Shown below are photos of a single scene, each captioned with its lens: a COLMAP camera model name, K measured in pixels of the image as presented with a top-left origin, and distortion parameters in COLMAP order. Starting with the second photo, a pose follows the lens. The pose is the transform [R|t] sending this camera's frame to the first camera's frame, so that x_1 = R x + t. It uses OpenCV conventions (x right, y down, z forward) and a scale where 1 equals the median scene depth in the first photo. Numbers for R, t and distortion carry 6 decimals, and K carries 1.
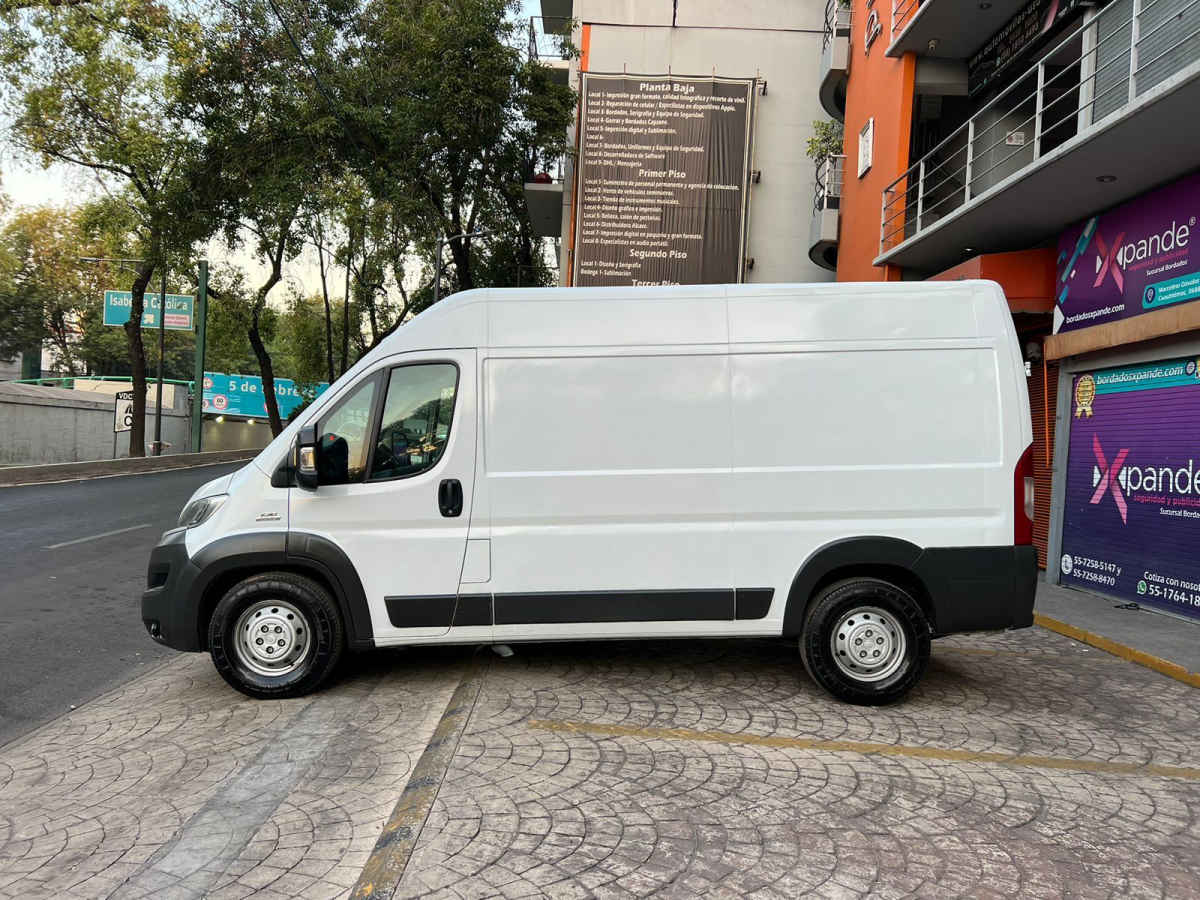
lens RADIAL K [[900.2, 0, 597.9], [0, 900.2, 457.4], [0, 0, 1]] dist [0.048581, -0.052236]
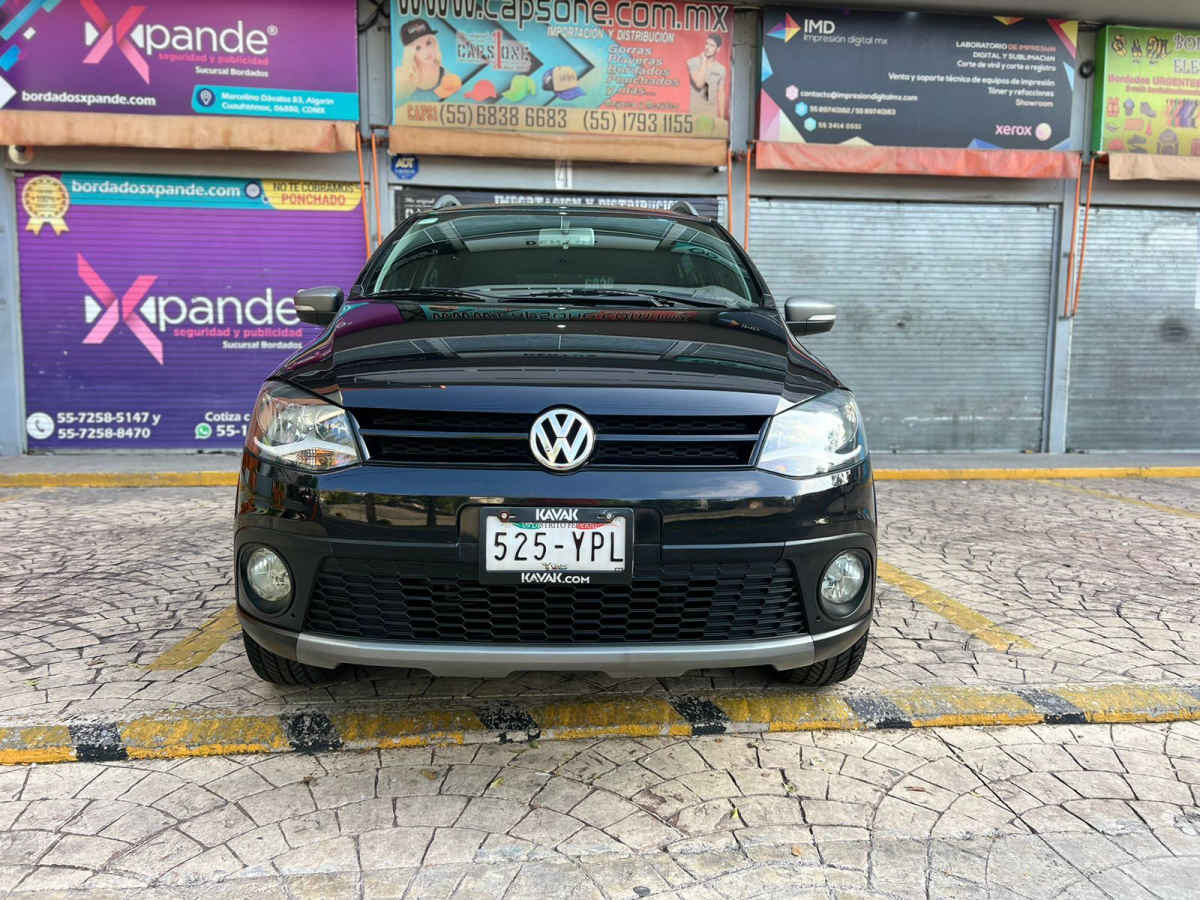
lens RADIAL K [[900.2, 0, 600.7], [0, 900.2, 455.7], [0, 0, 1]] dist [0.048581, -0.052236]
pose [[-0.094066, -0.150136, 0.984180, -0.323550], [0.001768, 0.988537, 0.150970, 0.029576], [-0.995564, 0.015942, -0.092722, 0.657629]]
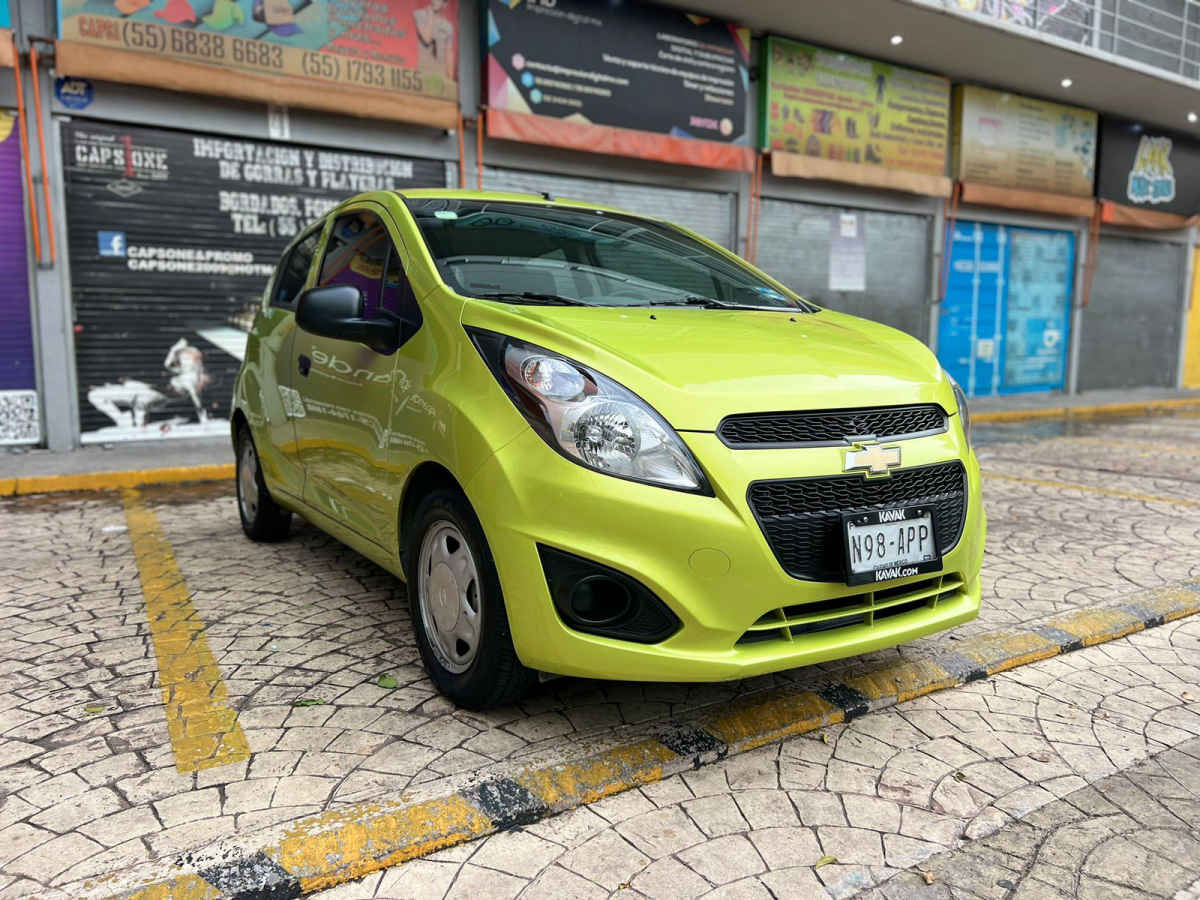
lens RADIAL K [[900.2, 0, 600.8], [0, 900.2, 452.6], [0, 0, 1]] dist [0.048581, -0.052236]
pose [[-0.518452, -0.161115, 0.839791, -0.254297], [-0.017346, 0.983869, 0.178048, 0.027300], [-0.854931, 0.077743, -0.512884, 0.792393]]
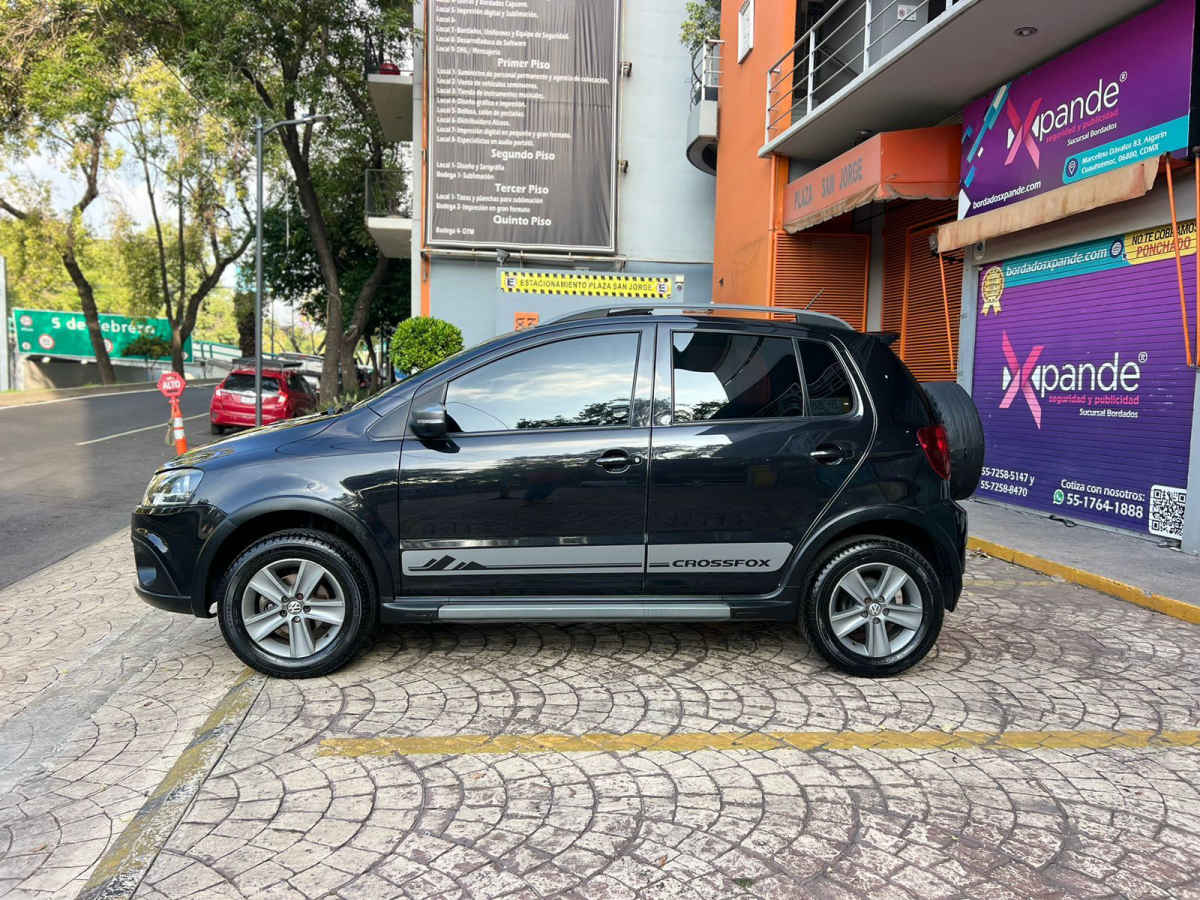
lens RADIAL K [[900.2, 0, 601.0], [0, 900.2, 455.8], [0, 0, 1]] dist [0.048581, -0.052236]
pose [[0.990255, -0.042219, 0.132715, 0.023686], [0.032460, 0.996666, 0.074859, 0.018001], [-0.135433, -0.069822, 0.988323, 0.158154]]
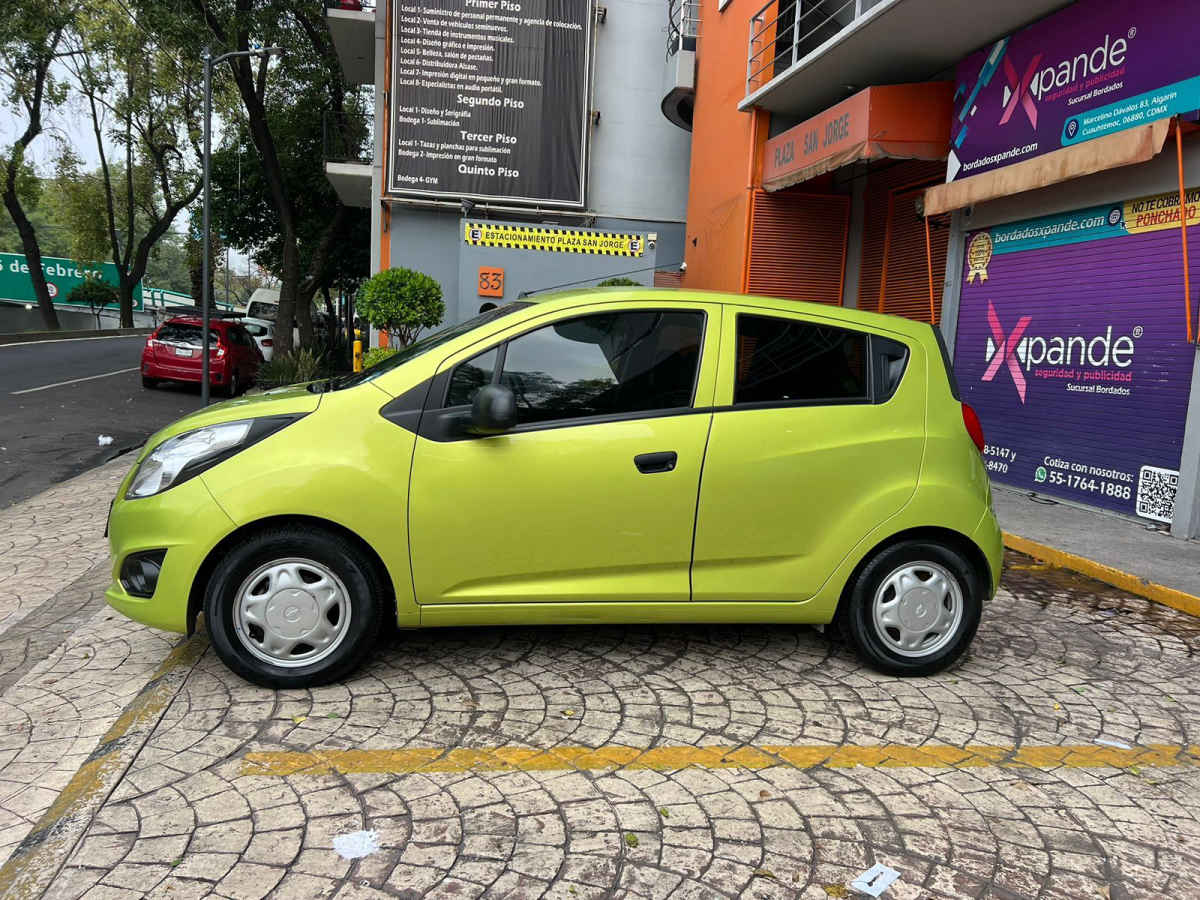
lens RADIAL K [[900.2, 0, 597.6], [0, 900.2, 453.3], [0, 0, 1]] dist [0.048581, -0.052236]
pose [[0.985110, -0.025820, 0.169973, 0.024581], [0.006096, 0.993282, 0.115559, 0.017351], [-0.171814, -0.112802, 0.978650, 0.205594]]
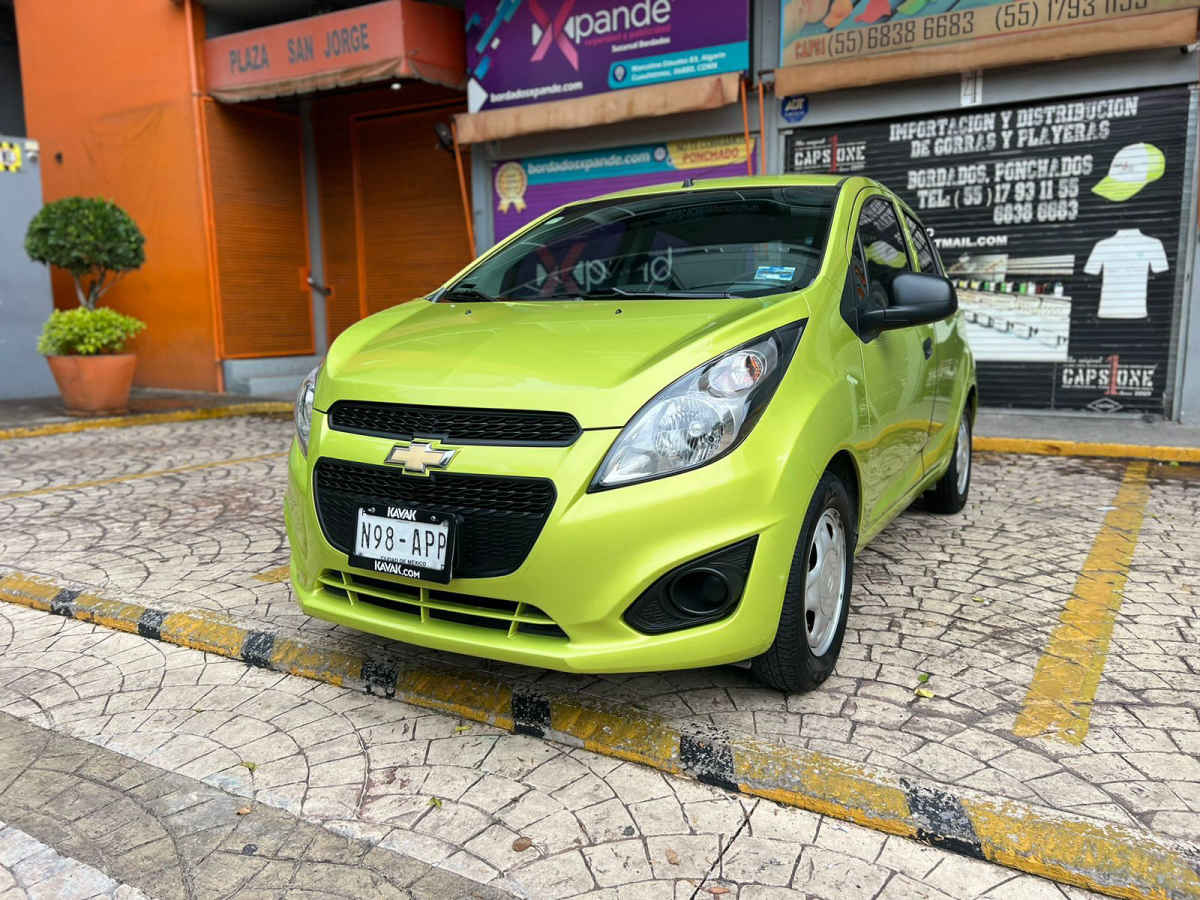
lens RADIAL K [[900.2, 0, 601.2], [0, 900.2, 453.9], [0, 0, 1]] dist [0.048581, -0.052236]
pose [[0.510286, -0.195643, 0.837456, -0.266560], [0.054200, 0.979160, 0.195722, 0.025239], [-0.858295, -0.054484, 0.510256, 0.469493]]
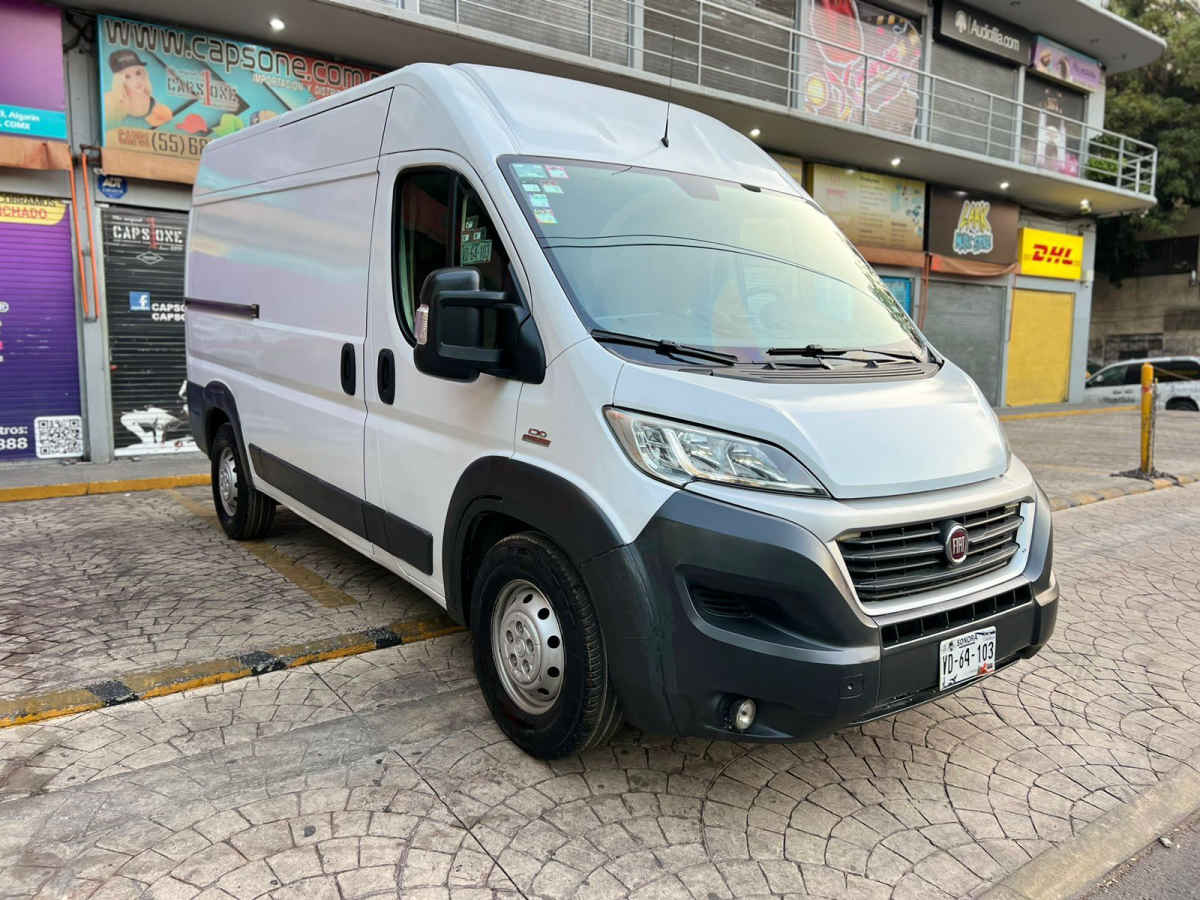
lens RADIAL K [[900.2, 0, 597.3], [0, 900.2, 454.5], [0, 0, 1]] dist [0.048581, -0.052236]
pose [[-0.590518, -0.147545, 0.793423, -0.454310], [-0.025155, 0.986033, 0.164640, -0.010624], [-0.806632, 0.077264, -0.585981, 0.919895]]
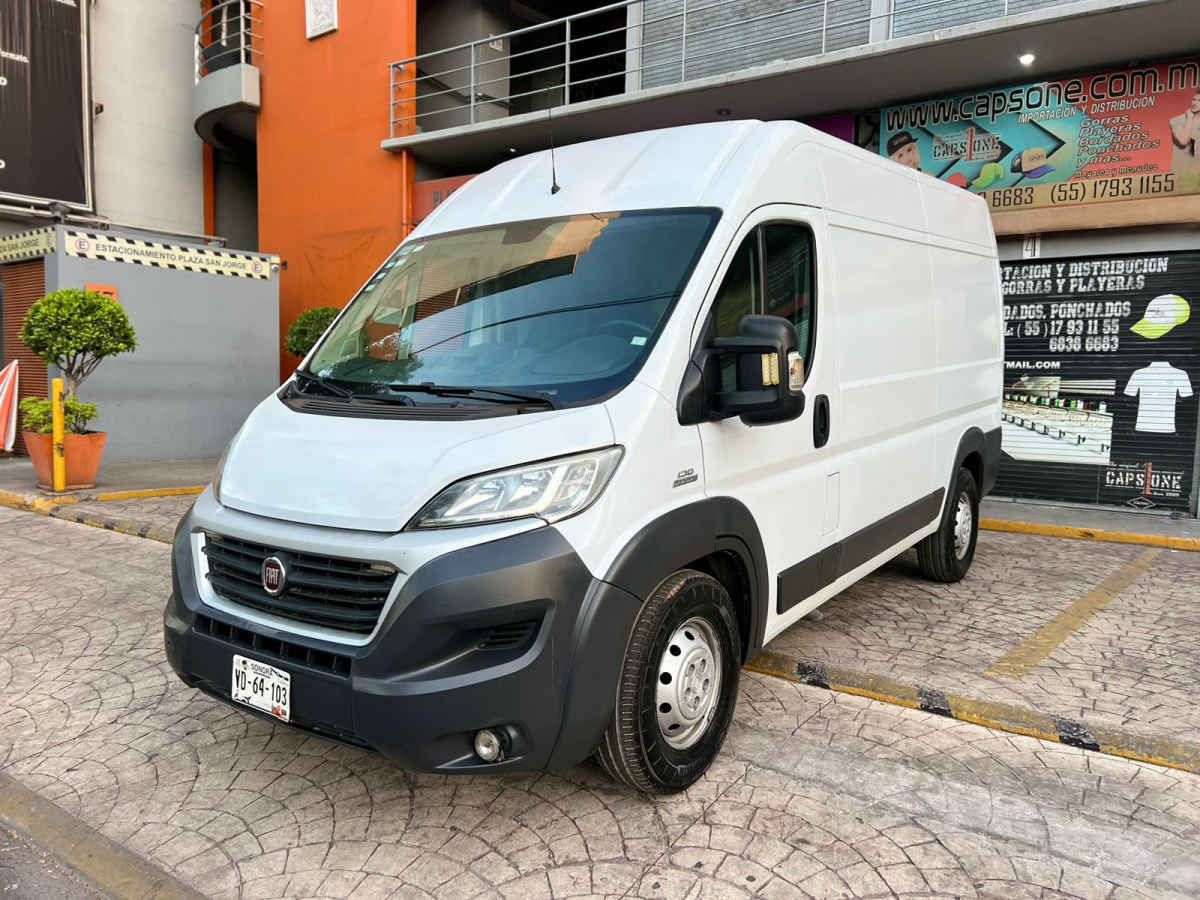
lens RADIAL K [[900.2, 0, 597.8], [0, 900.2, 460.2], [0, 0, 1]] dist [0.048581, -0.052236]
pose [[0.599989, -0.107896, 0.792699, -0.463165], [0.022125, 0.992722, 0.118375, -0.007009], [-0.799702, -0.053485, 0.598010, 0.390650]]
